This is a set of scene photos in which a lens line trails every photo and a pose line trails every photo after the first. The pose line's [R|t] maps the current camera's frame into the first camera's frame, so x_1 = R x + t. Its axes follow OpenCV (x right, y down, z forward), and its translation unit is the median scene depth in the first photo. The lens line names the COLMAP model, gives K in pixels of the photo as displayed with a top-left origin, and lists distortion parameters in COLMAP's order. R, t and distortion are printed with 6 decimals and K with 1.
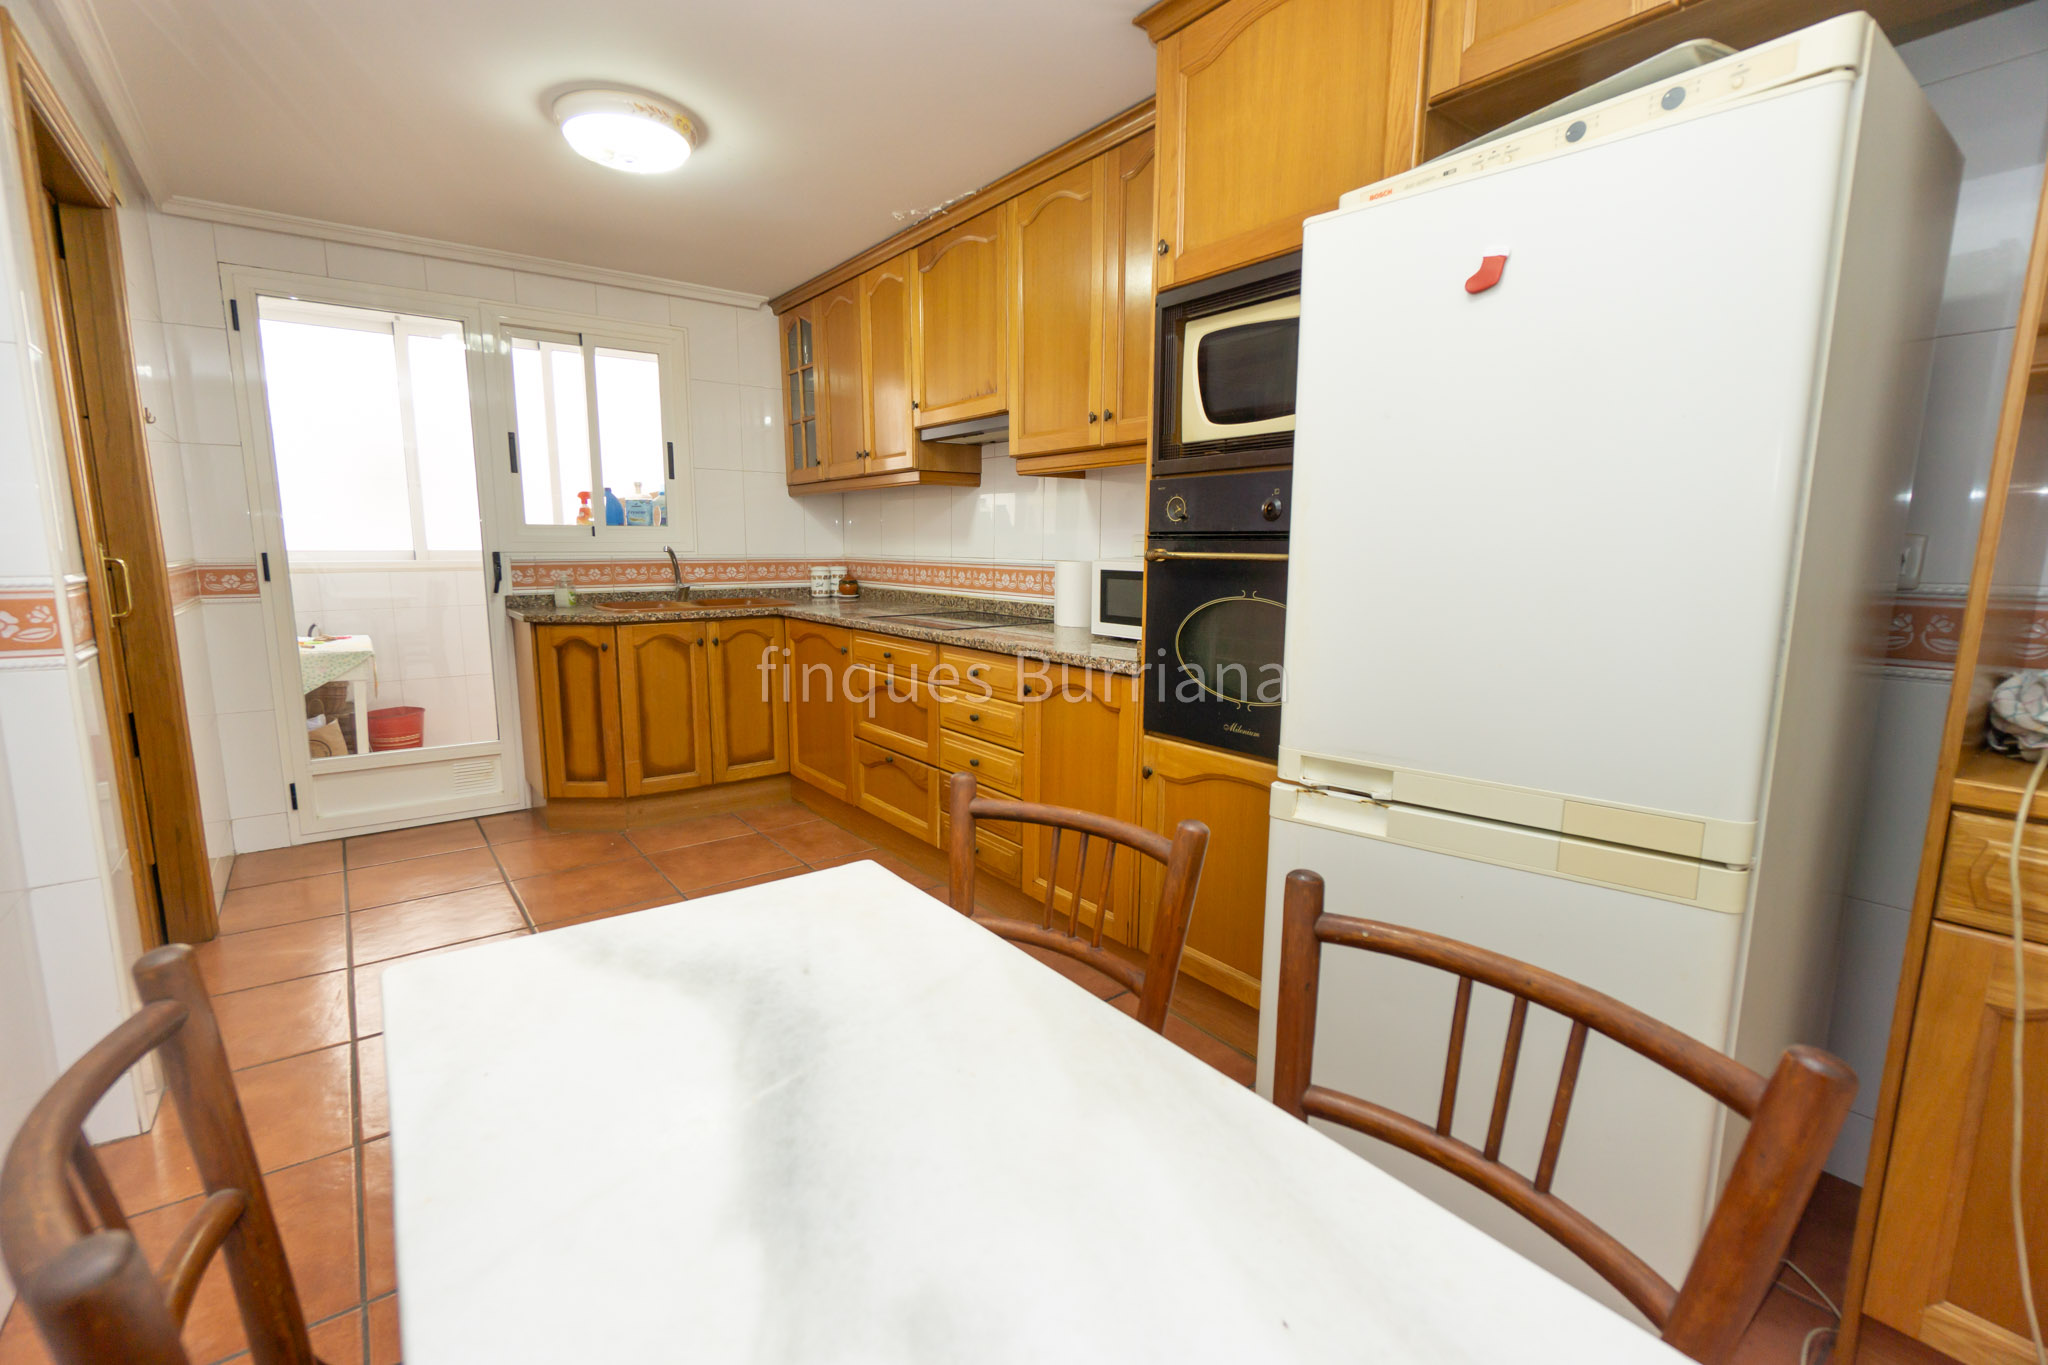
lens RADIAL K [[901.0, 0, 1024.0], [0, 901.0, 682.5], [0, 0, 1]] dist [0.000115, 0.000000]
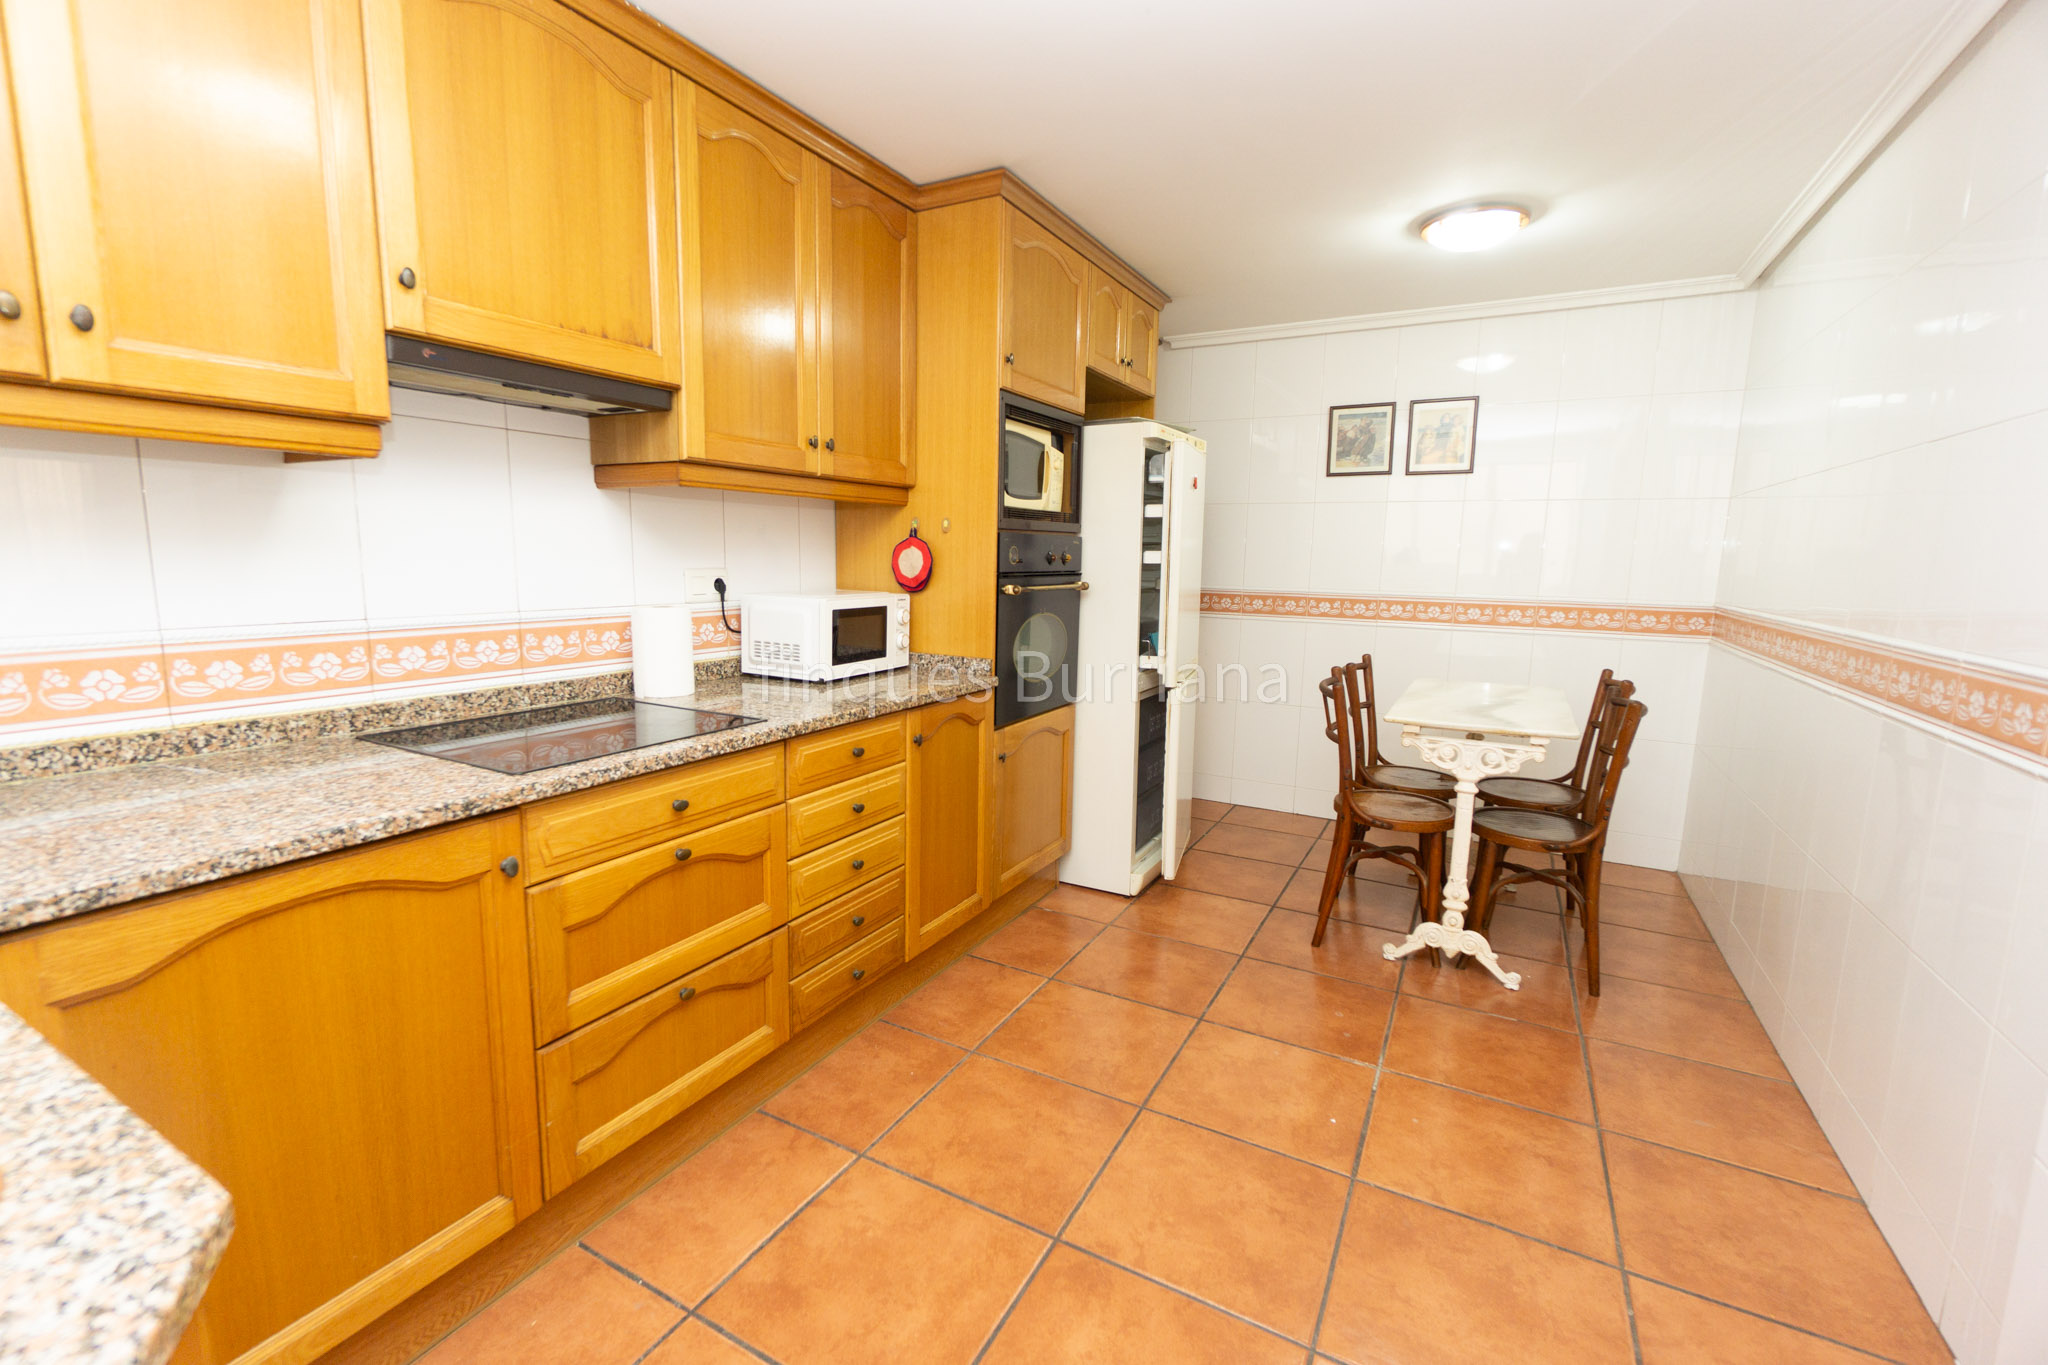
lens RADIAL K [[869.0, 0, 1020.1], [0, 869.0, 667.8], [0, 0, 1]] dist [0.000364, 0.000023]
pose [[-0.405728, -0.133962, 0.904123, -0.730127], [0.119270, 0.972982, 0.197687, -0.199066], [-0.906178, 0.188042, -0.378789, 1.059636]]
